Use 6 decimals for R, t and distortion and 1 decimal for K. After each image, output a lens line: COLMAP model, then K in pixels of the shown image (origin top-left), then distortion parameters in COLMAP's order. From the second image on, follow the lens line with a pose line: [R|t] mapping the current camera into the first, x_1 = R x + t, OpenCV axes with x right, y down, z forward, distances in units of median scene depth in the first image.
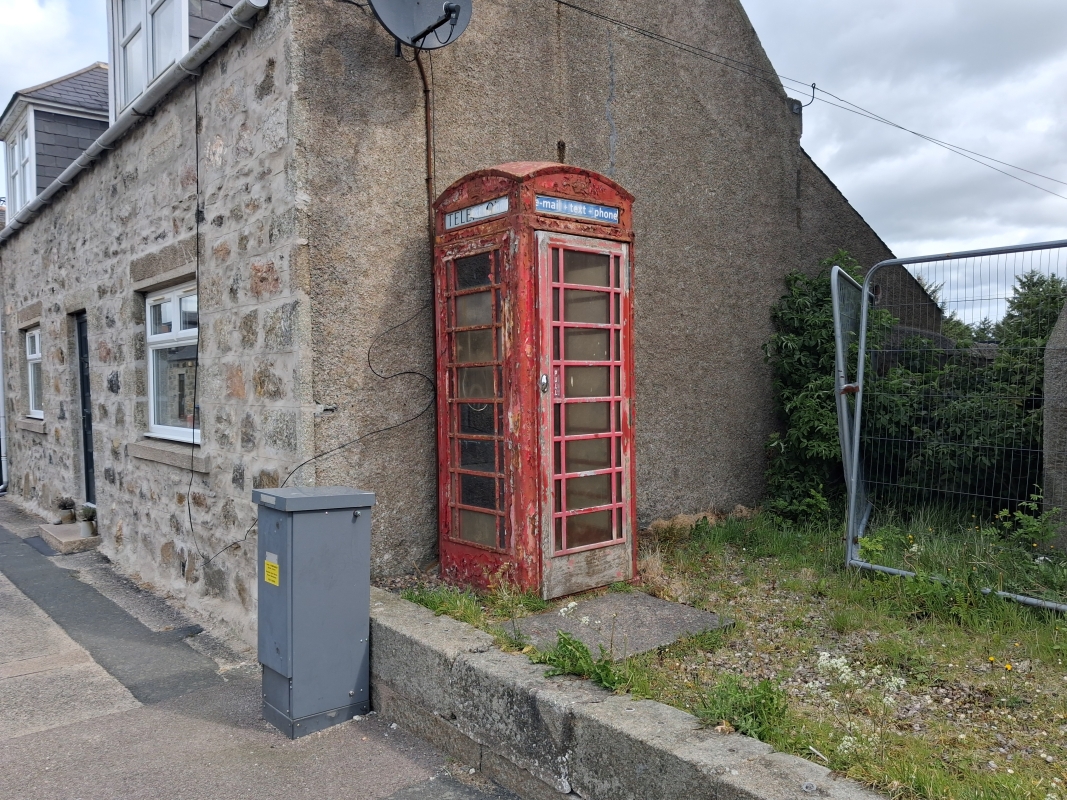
lens RADIAL K [[859.3, 0, 543.3], [0, 859.3, 397.3], [0, 0, 1]] dist [0.034531, -0.072391]
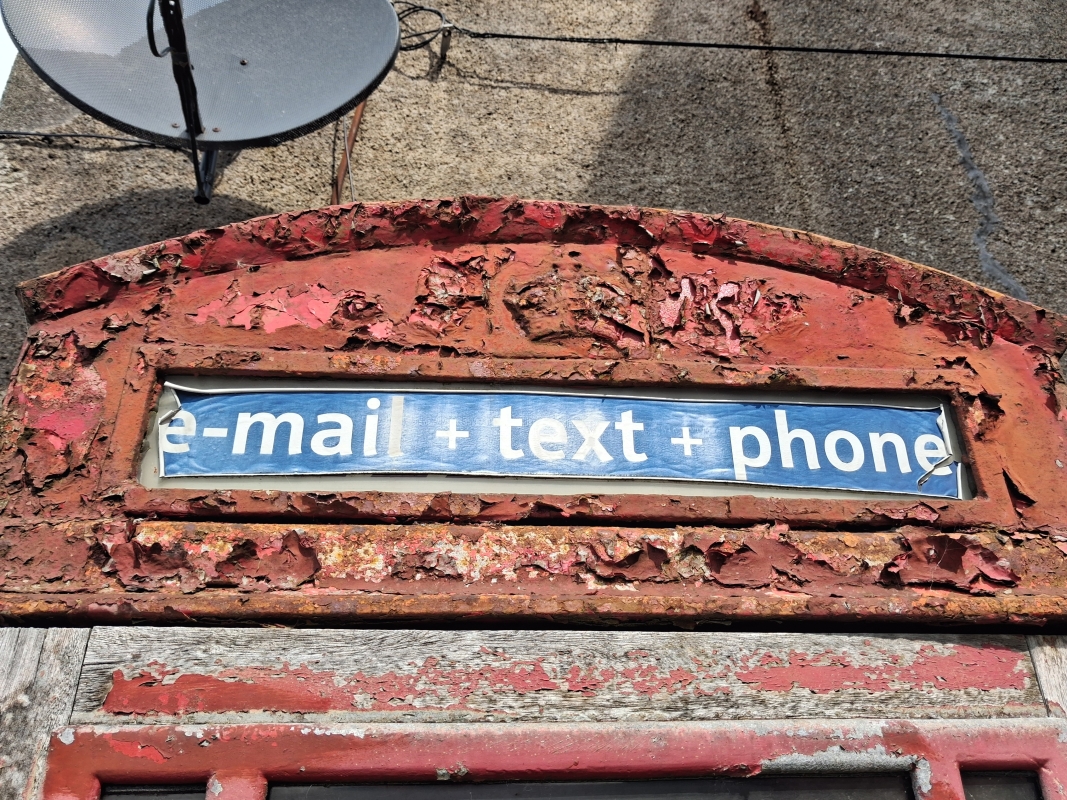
lens RADIAL K [[859.3, 0, 543.3], [0, 859.3, 397.3], [0, 0, 1]] dist [0.034531, -0.072391]
pose [[0.828166, -0.275527, -0.488084, 0.102487], [0.007794, 0.876405, -0.481513, -0.149632], [0.560428, 0.394968, 0.727956, 0.851775]]
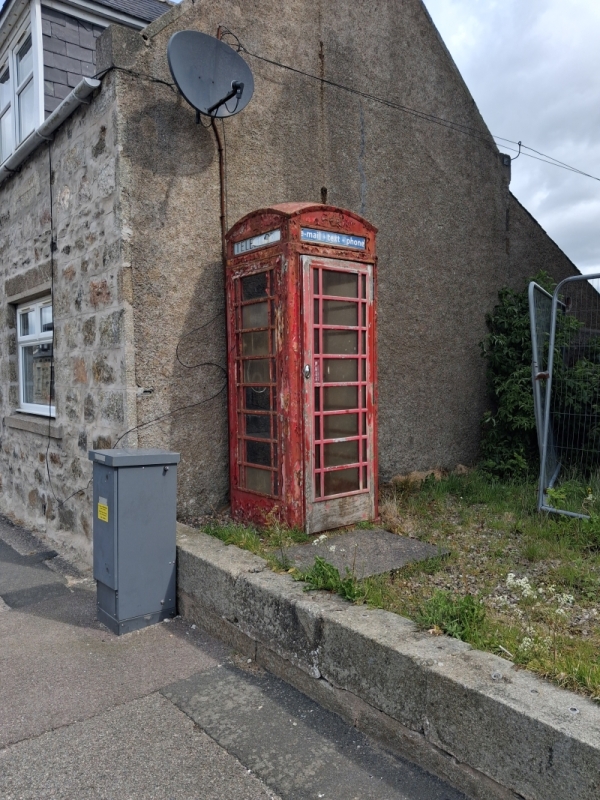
lens RADIAL K [[644.3, 0, 300.0], [0, 644.3, 400.0], [0, 0, 1]] dist [0.034531, -0.072391]
pose [[0.999500, 0.002050, -0.031541, 0.019434], [-0.001299, 0.999715, 0.023821, 0.003885], [0.031581, -0.023768, 0.999219, 0.007373]]
